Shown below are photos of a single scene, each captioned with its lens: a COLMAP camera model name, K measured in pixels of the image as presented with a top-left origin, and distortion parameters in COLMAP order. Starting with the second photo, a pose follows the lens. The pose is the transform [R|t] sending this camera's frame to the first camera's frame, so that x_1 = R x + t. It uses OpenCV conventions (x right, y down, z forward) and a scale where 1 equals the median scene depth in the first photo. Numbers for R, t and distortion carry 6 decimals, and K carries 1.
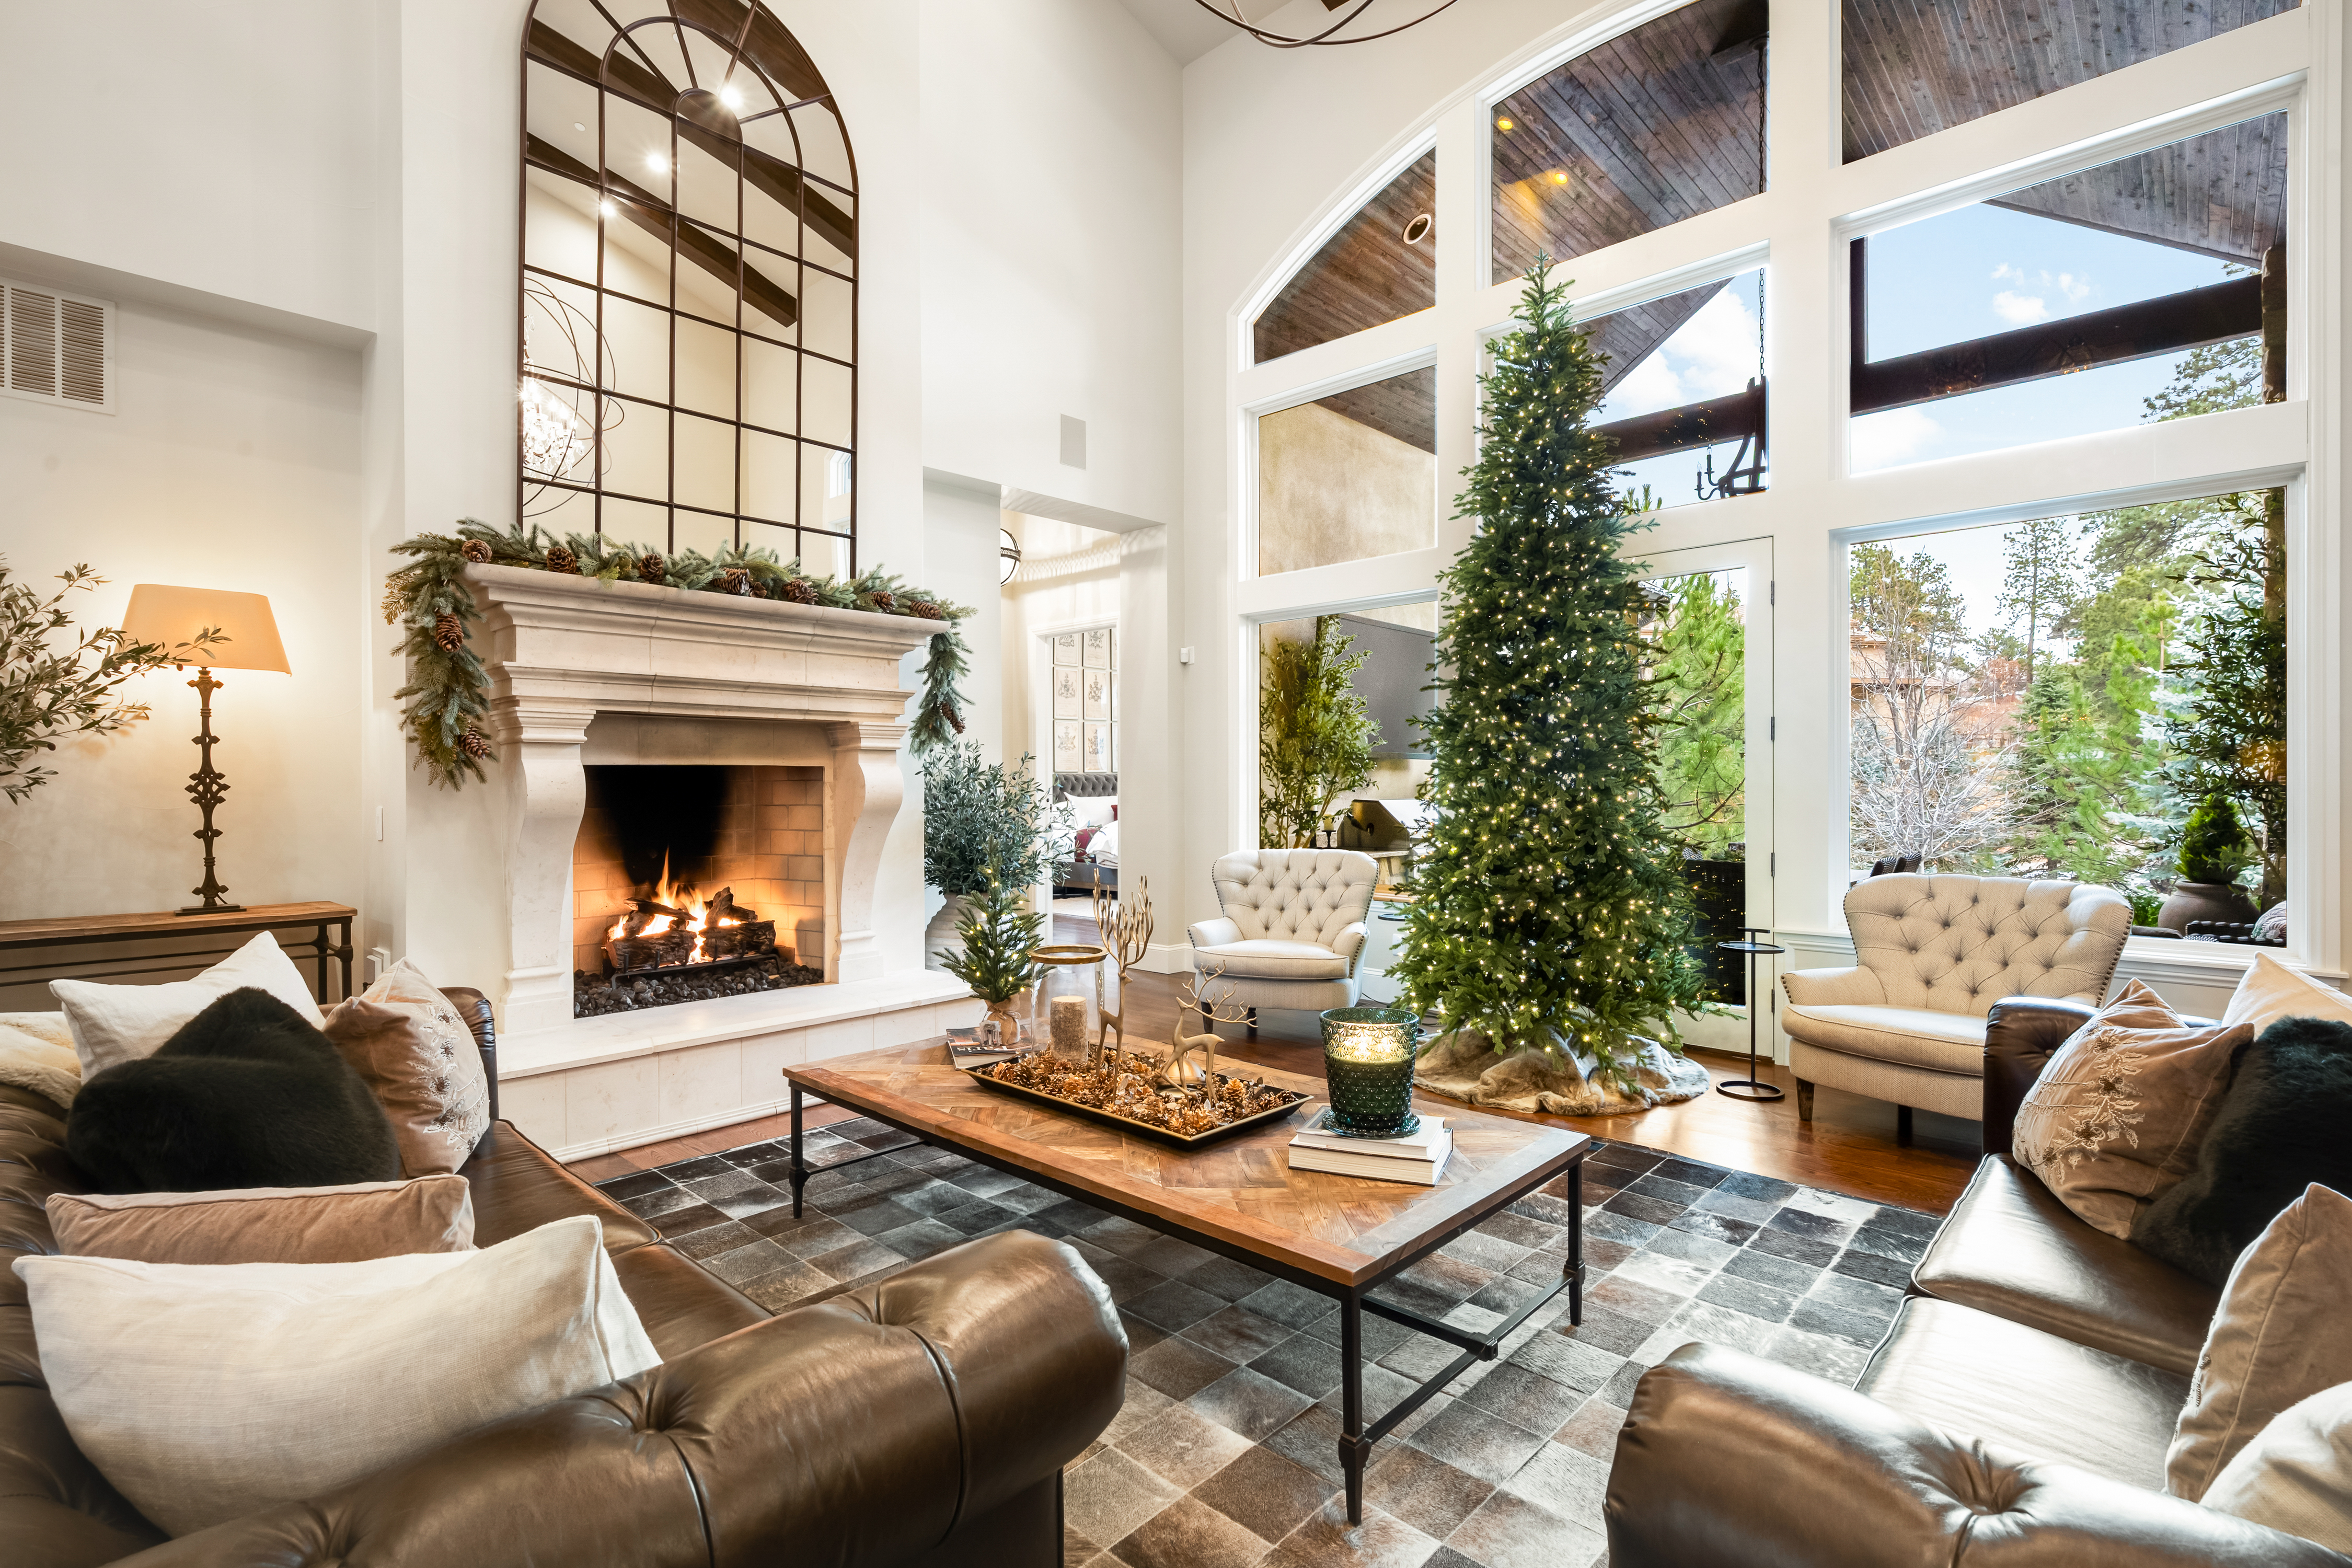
lens RADIAL K [[1094.6, 0, 1131.3], [0, 1094.6, 796.4], [0, 0, 1]] dist [-0.014096, 0.001509]
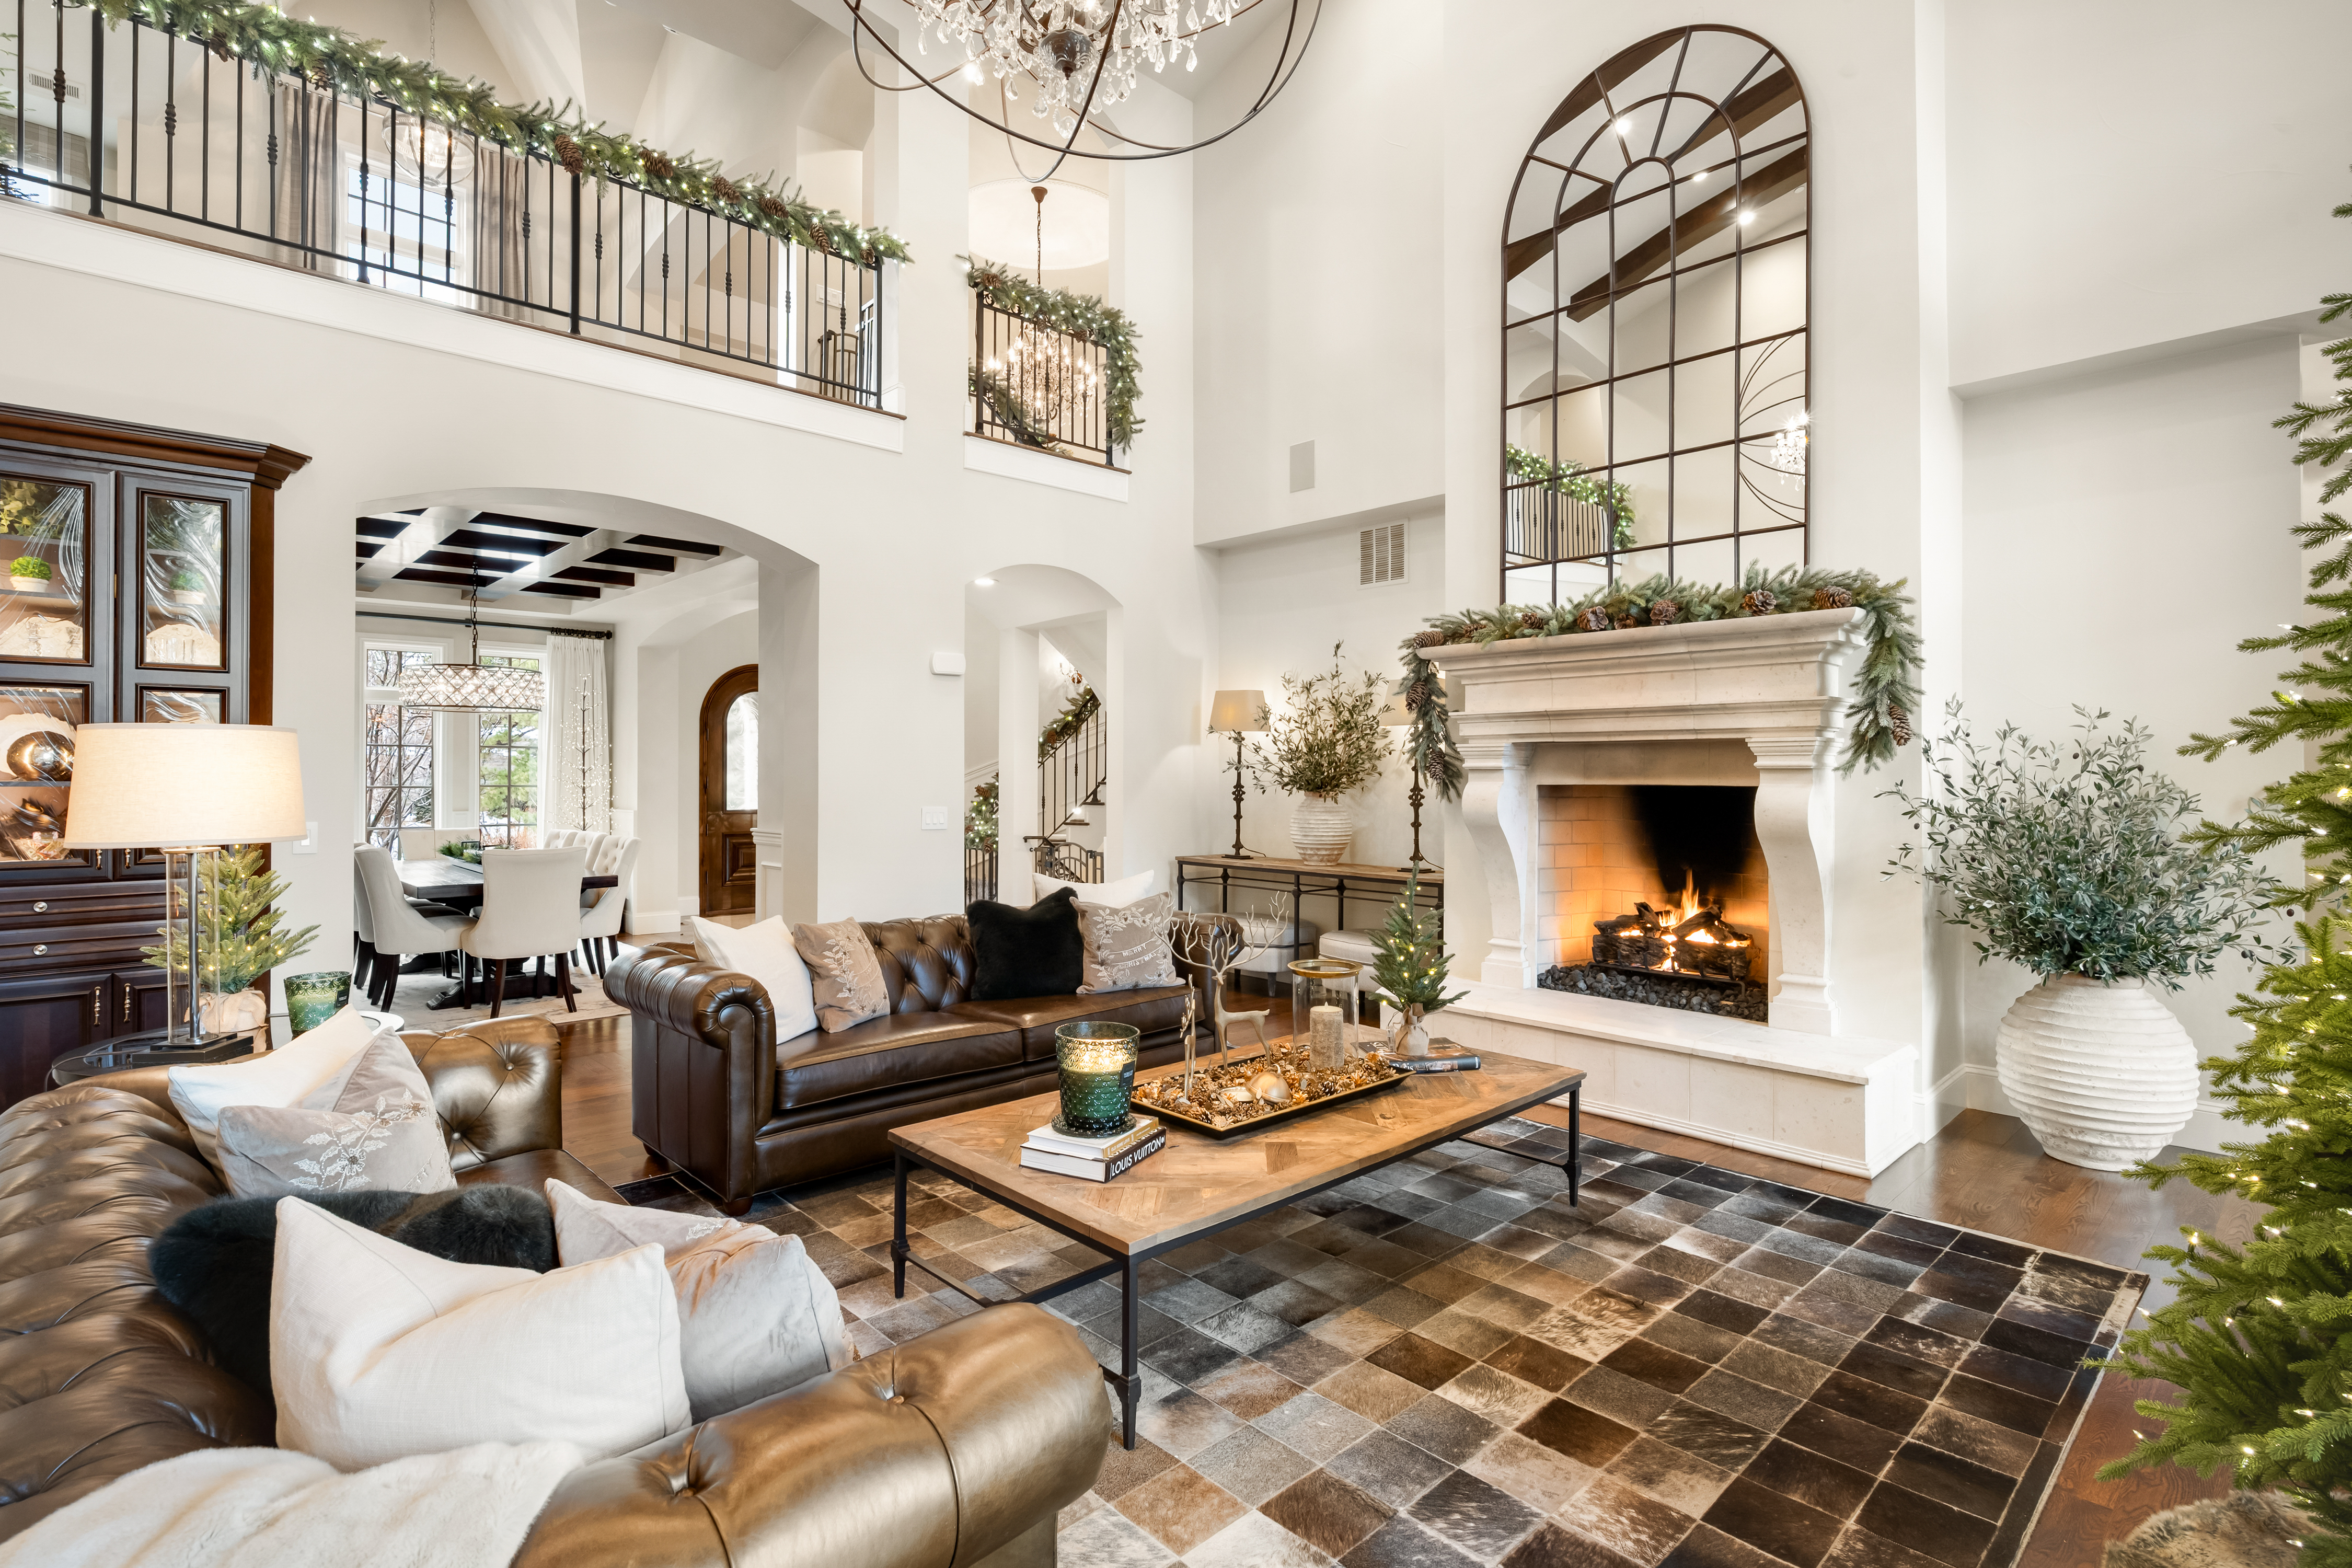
lens RADIAL K [[1115.1, 0, 1185.8], [0, 1115.1, 768.5], [0, 0, 1]] dist [-0.004008, -0.000952]
pose [[-0.029556, -0.002979, -0.999559, 0.793704], [-0.010812, 0.999938, -0.002660, -0.040817], [0.999505, 0.010729, -0.029586, 0.641455]]
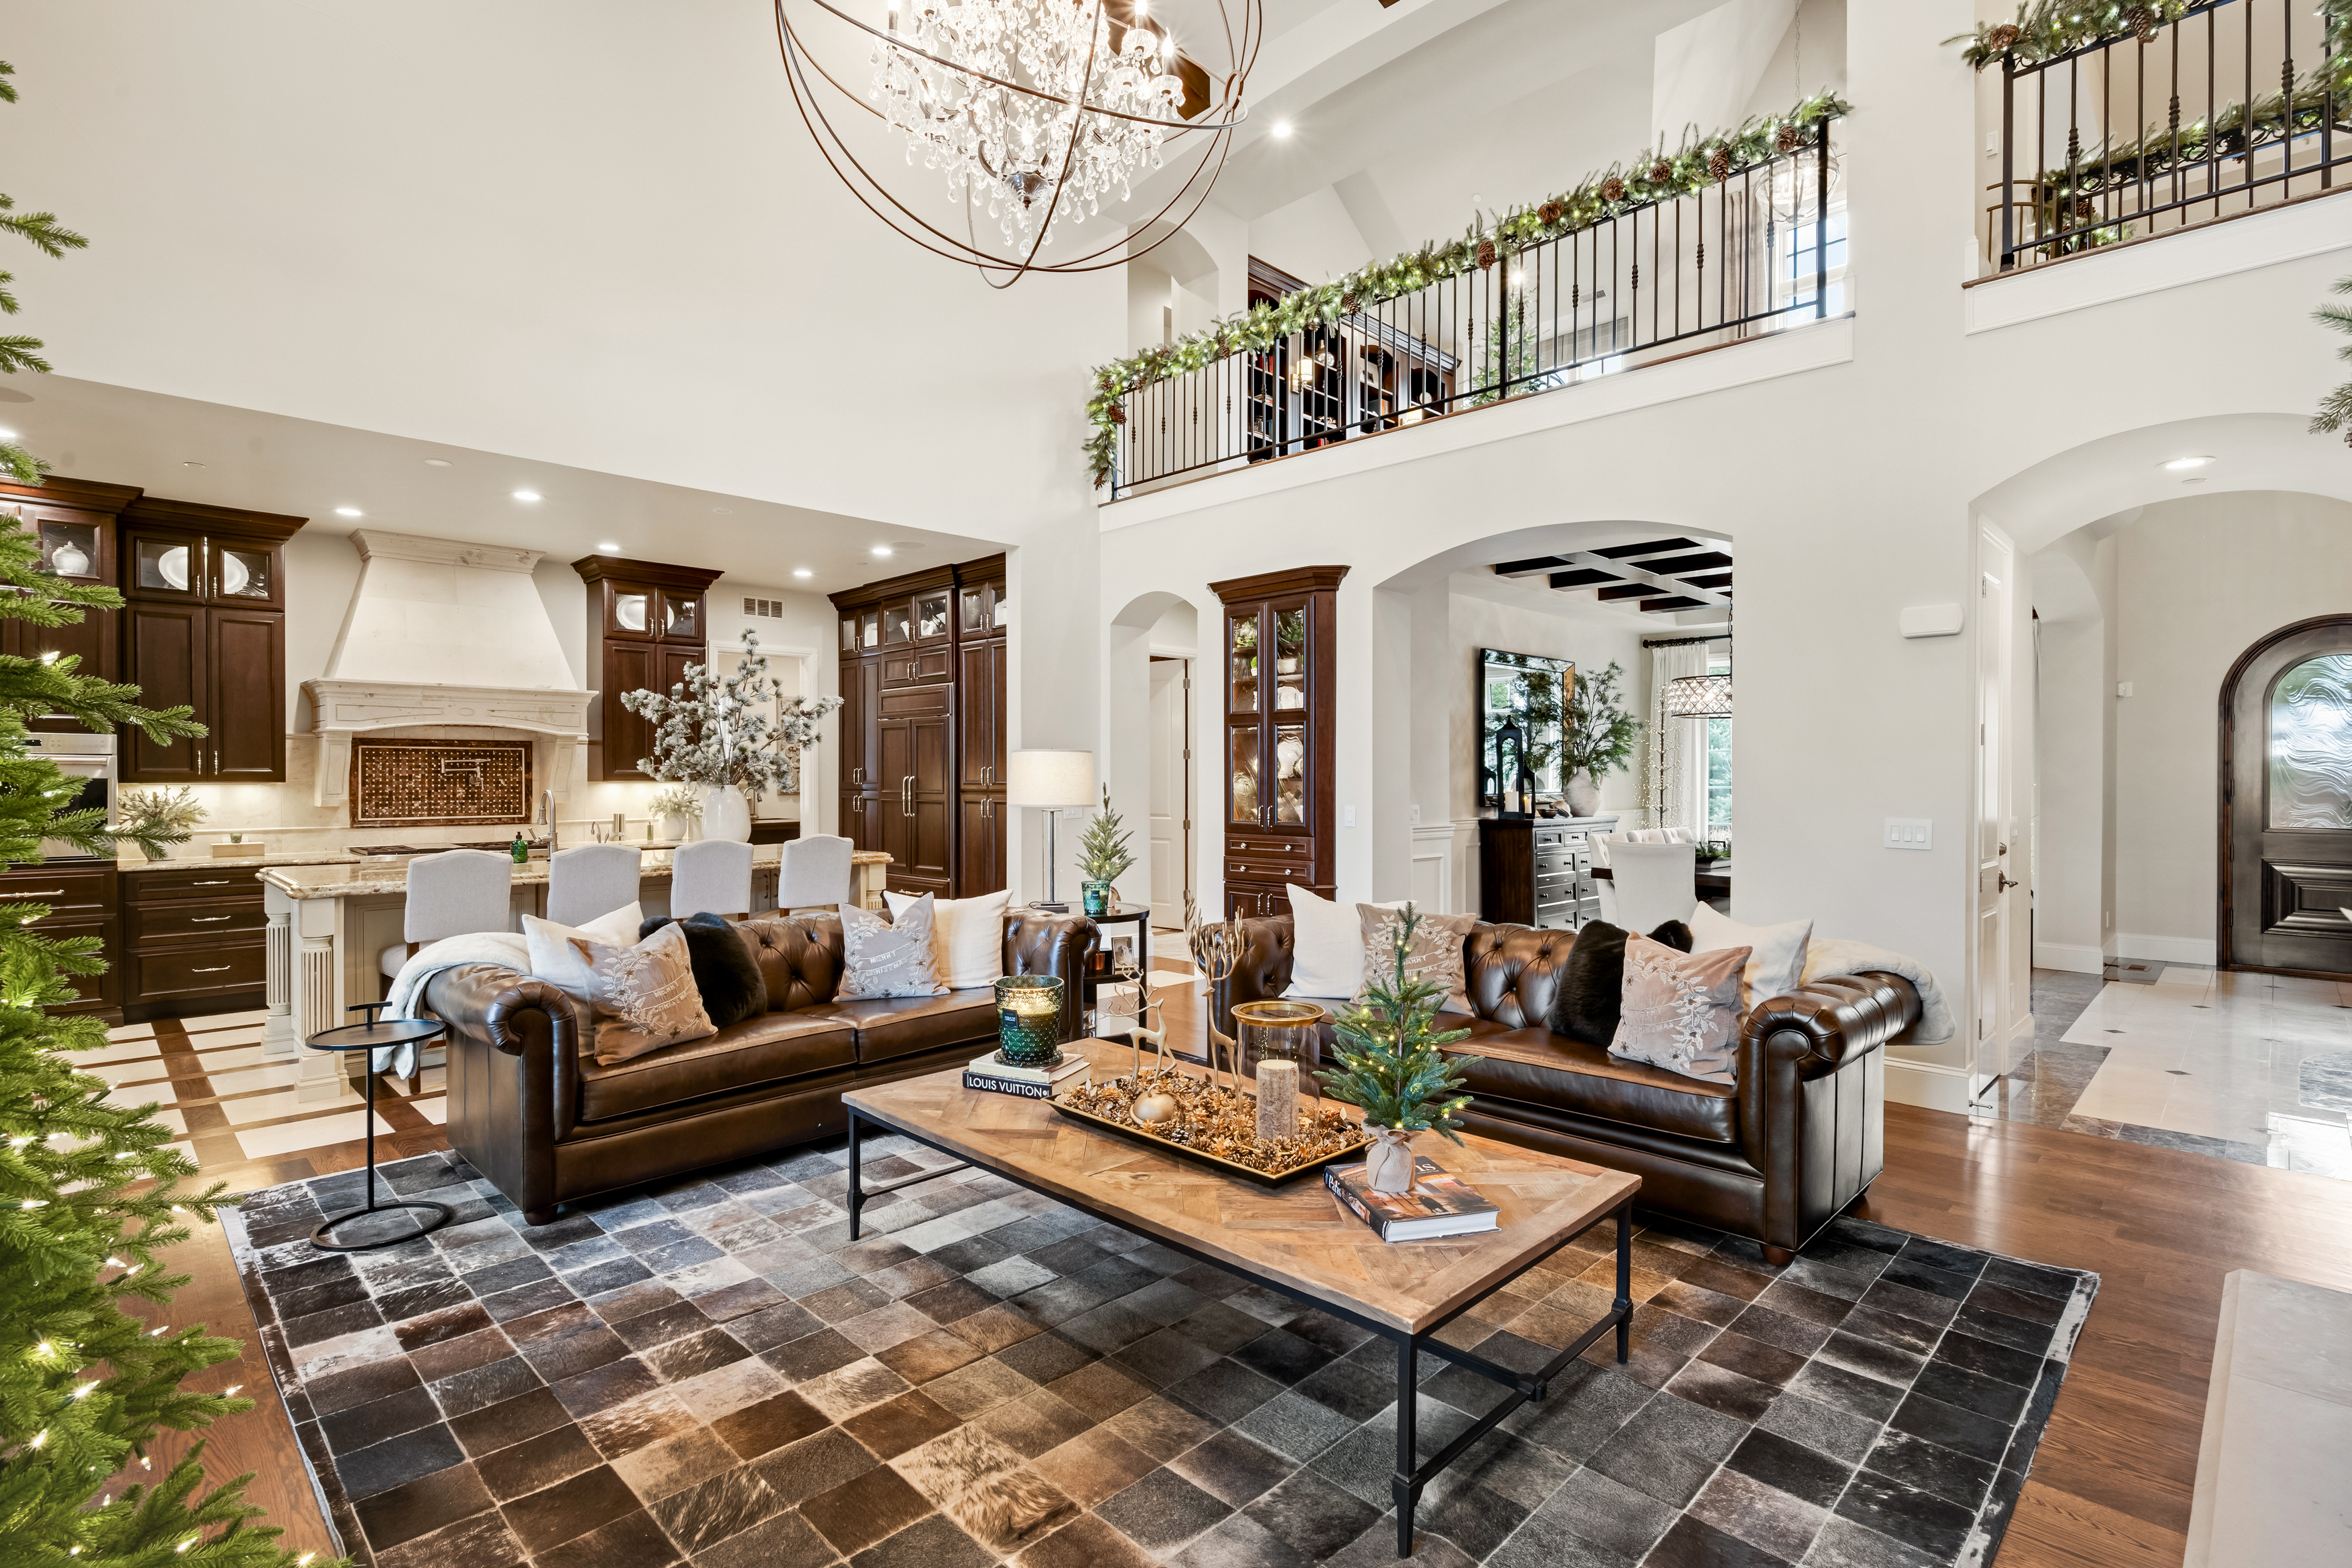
lens RADIAL K [[1115.1, 0, 1165.2], [0, 1115.1, 791.3], [0, 0, 1]] dist [-0.004008, -0.000952]
pose [[-0.999999, -0.000463, -0.001439, 0.027952], [-0.000498, 0.999699, 0.024544, -0.044145], [0.001427, 0.024545, -0.999698, 1.380614]]
